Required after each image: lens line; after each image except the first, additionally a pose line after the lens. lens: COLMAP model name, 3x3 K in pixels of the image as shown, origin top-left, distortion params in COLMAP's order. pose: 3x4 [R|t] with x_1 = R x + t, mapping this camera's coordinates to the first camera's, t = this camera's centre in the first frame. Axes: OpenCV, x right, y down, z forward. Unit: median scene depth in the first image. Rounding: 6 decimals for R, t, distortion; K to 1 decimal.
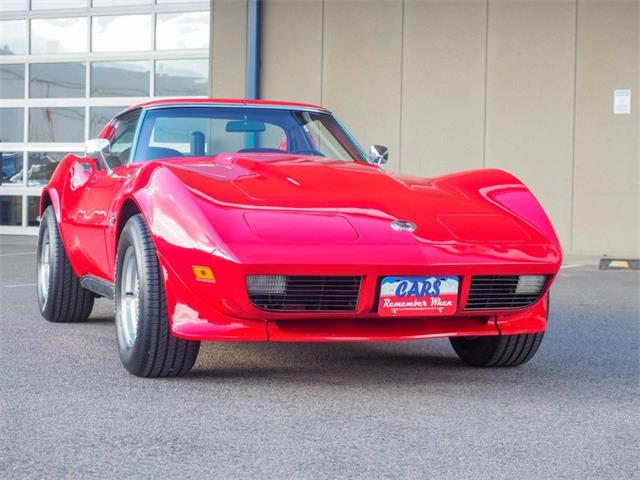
lens RADIAL K [[1530.1, 0, 320.0], [0, 1530.1, 240.0], [0, 0, 1]] dist [0.104819, 0.756465]
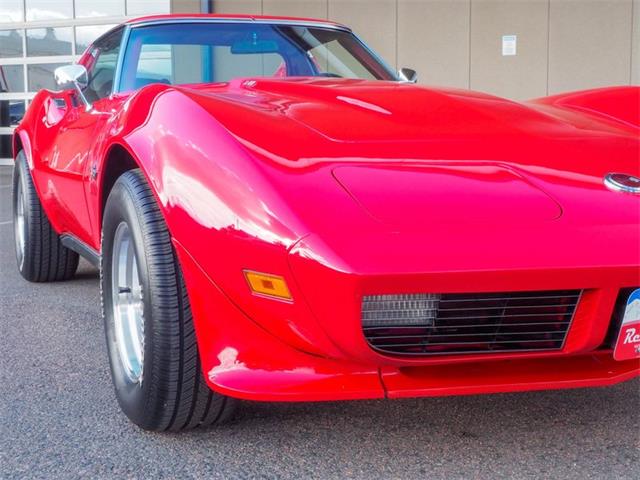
lens RADIAL K [[922.7, 0, 319.1], [0, 922.7, 231.9], [0, 0, 1]] dist [0.016769, 0.030772]
pose [[0.994814, -0.038543, 0.094129, -0.077988], [0.030356, 0.995754, 0.086910, -0.021463], [-0.097079, -0.083602, 0.991759, 0.603441]]
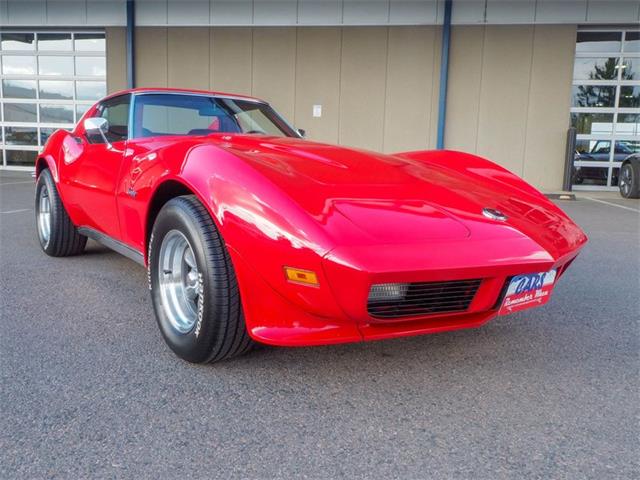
lens RADIAL K [[534.3, 0, 320.3], [0, 534.3, 230.2], [0, 0, 1]] dist [0.004194, 0.005086]
pose [[0.939365, -0.039075, 0.340685, -0.148528], [-0.003440, 0.992363, 0.123306, -0.036403], [-0.342901, -0.117001, 0.932057, 0.638585]]
